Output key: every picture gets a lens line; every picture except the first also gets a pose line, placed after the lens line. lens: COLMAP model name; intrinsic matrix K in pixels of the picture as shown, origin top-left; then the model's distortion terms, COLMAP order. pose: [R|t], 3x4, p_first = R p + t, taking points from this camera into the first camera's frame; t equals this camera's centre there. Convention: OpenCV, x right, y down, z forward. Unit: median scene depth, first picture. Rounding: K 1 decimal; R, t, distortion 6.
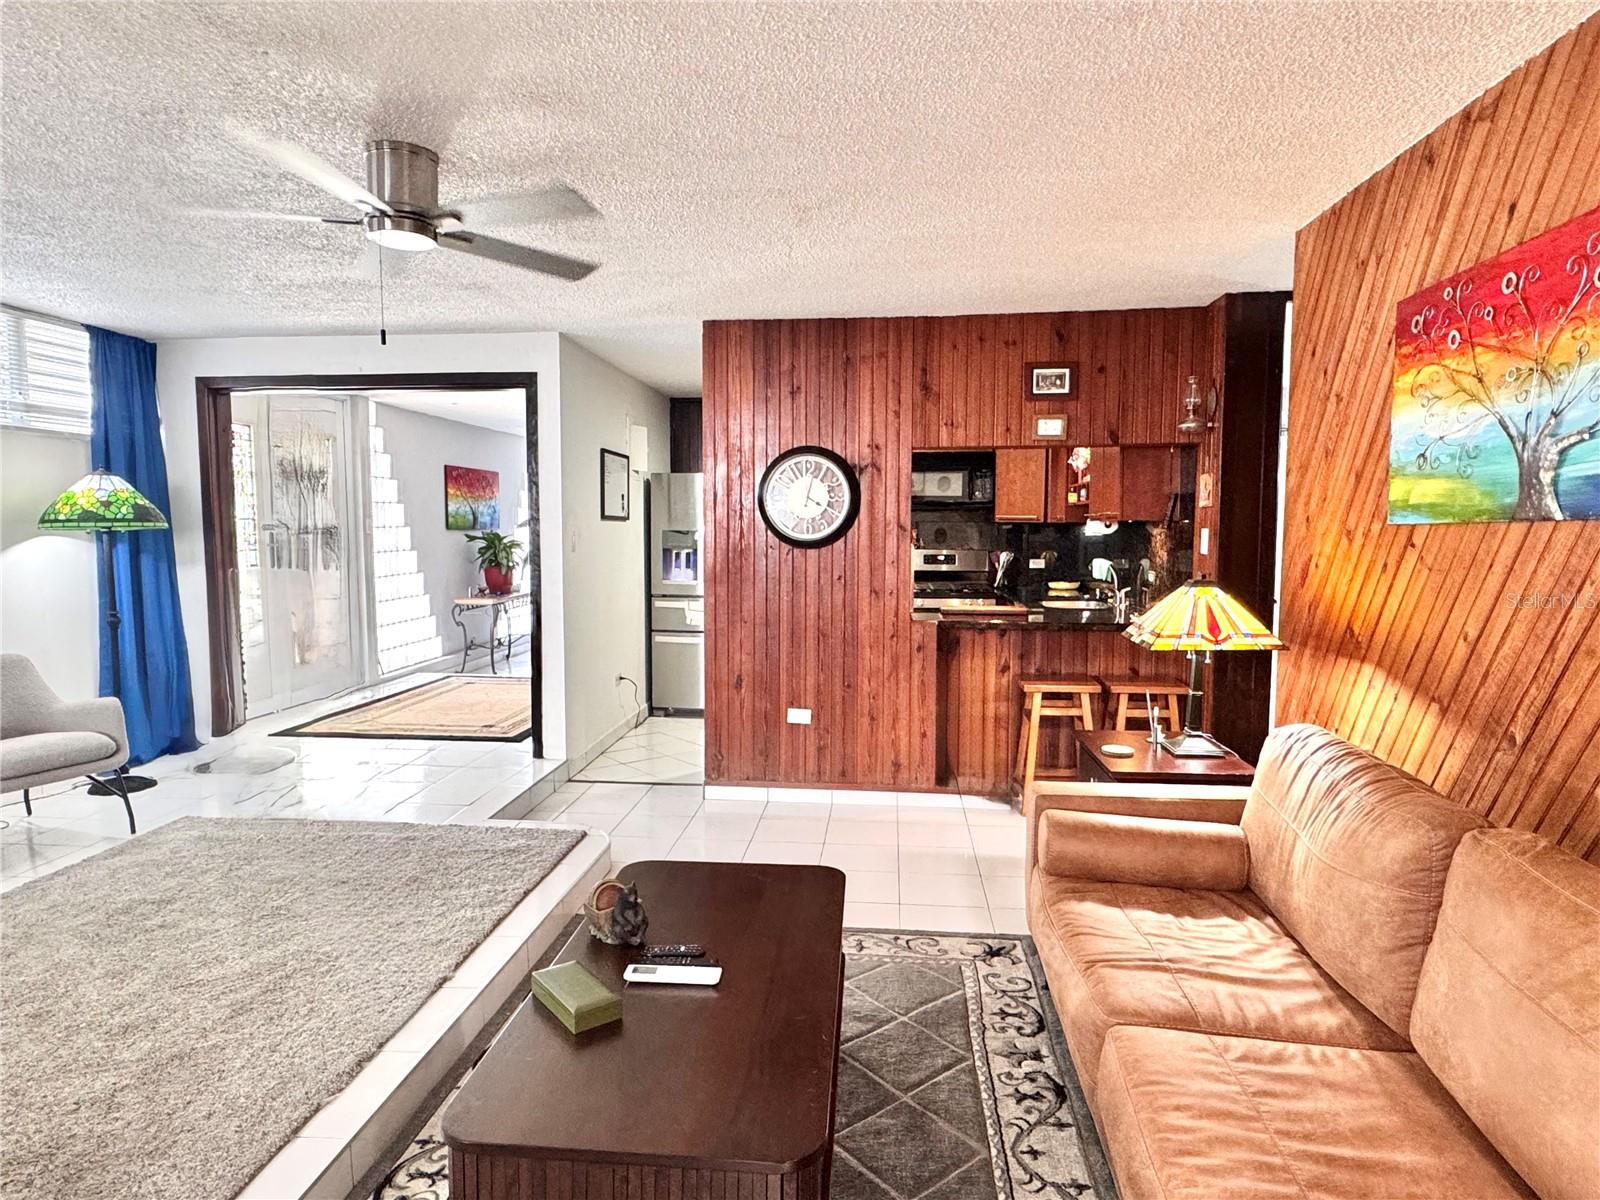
lens RADIAL K [[936.1, 0, 800.0], [0, 936.1, 600.0], [0, 0, 1]] dist [-0.001592, -0.000068]
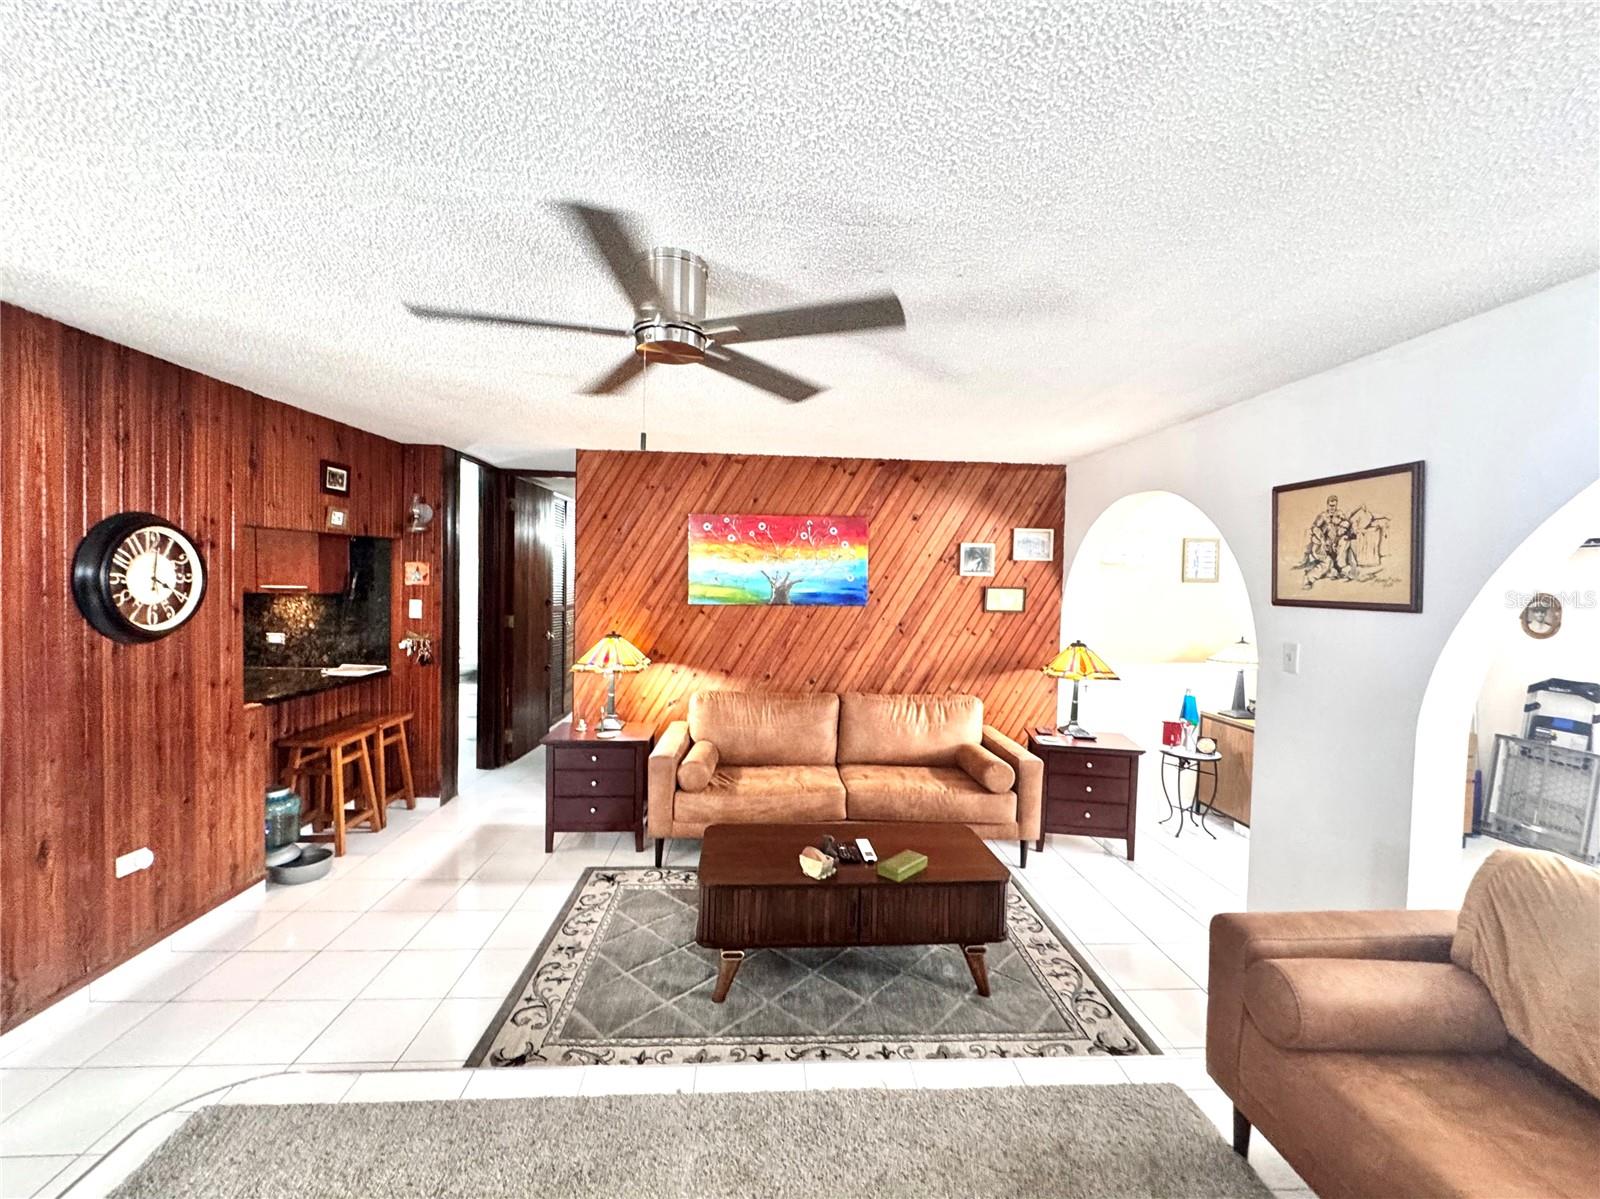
lens RADIAL K [[650.9, 0, 800.0], [0, 650.9, 599.5], [0, 0, 1]] dist [0.000436, -0.000153]
pose [[-0.139156, -0.037587, 0.989557, -0.623942], [0.053900, 0.997511, 0.045469, -0.089013], [-0.988803, 0.059665, -0.136783, 0.545852]]
